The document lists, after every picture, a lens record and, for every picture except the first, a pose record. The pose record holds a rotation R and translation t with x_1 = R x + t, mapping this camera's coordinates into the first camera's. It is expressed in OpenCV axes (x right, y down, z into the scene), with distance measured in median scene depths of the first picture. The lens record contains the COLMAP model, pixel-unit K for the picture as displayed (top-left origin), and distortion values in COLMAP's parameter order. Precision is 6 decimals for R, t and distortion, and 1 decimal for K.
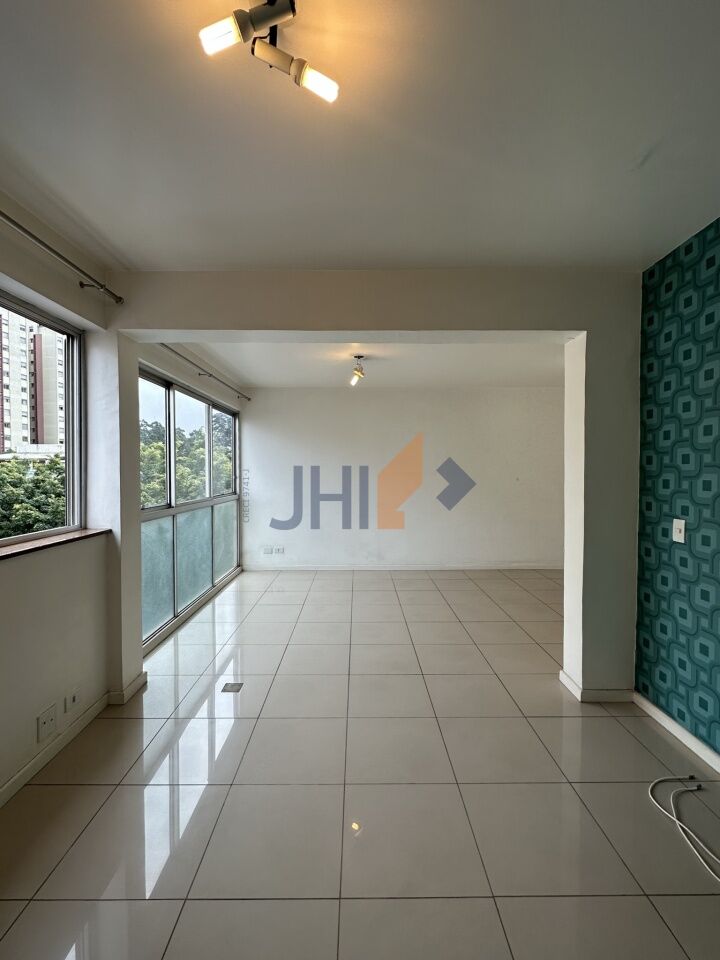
lens RADIAL K [[424.0, 0, 359.1], [0, 424.0, 478.1], [0, 0, 1]] dist [-0.002571, -0.000250]
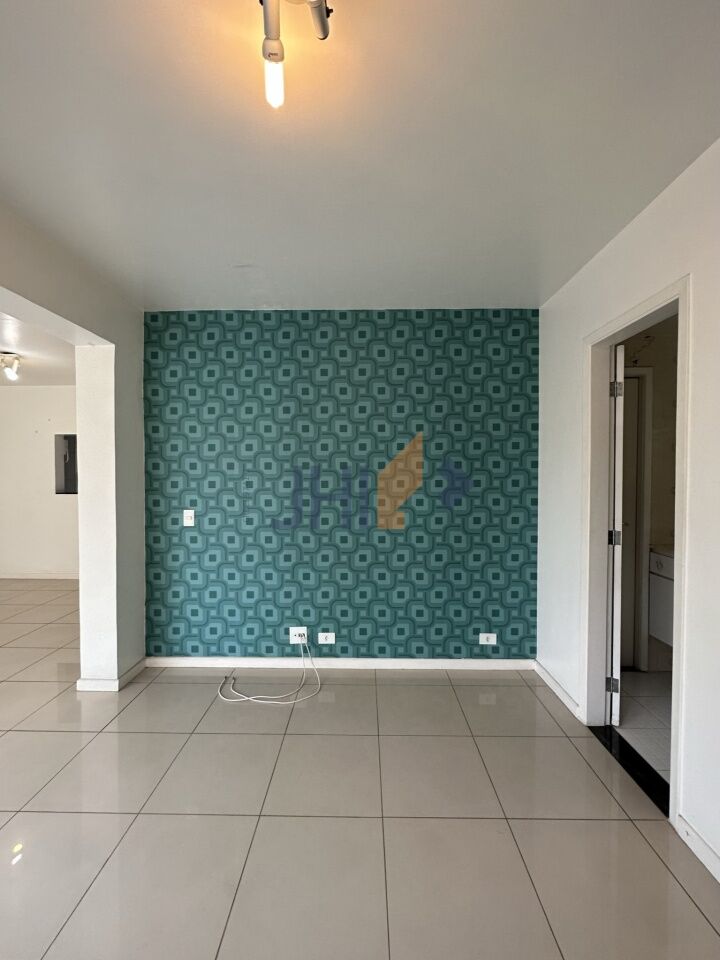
lens RADIAL K [[380.7, 0, 358.6], [0, 380.7, 477.9], [0, 0, 1]] dist [-0.003346, 0.000347]
pose [[0.021953, -0.012384, 0.999682, -0.453879], [0.019197, 0.999744, 0.011963, -0.010497], [-0.999575, 0.018928, 0.022185, 0.400235]]
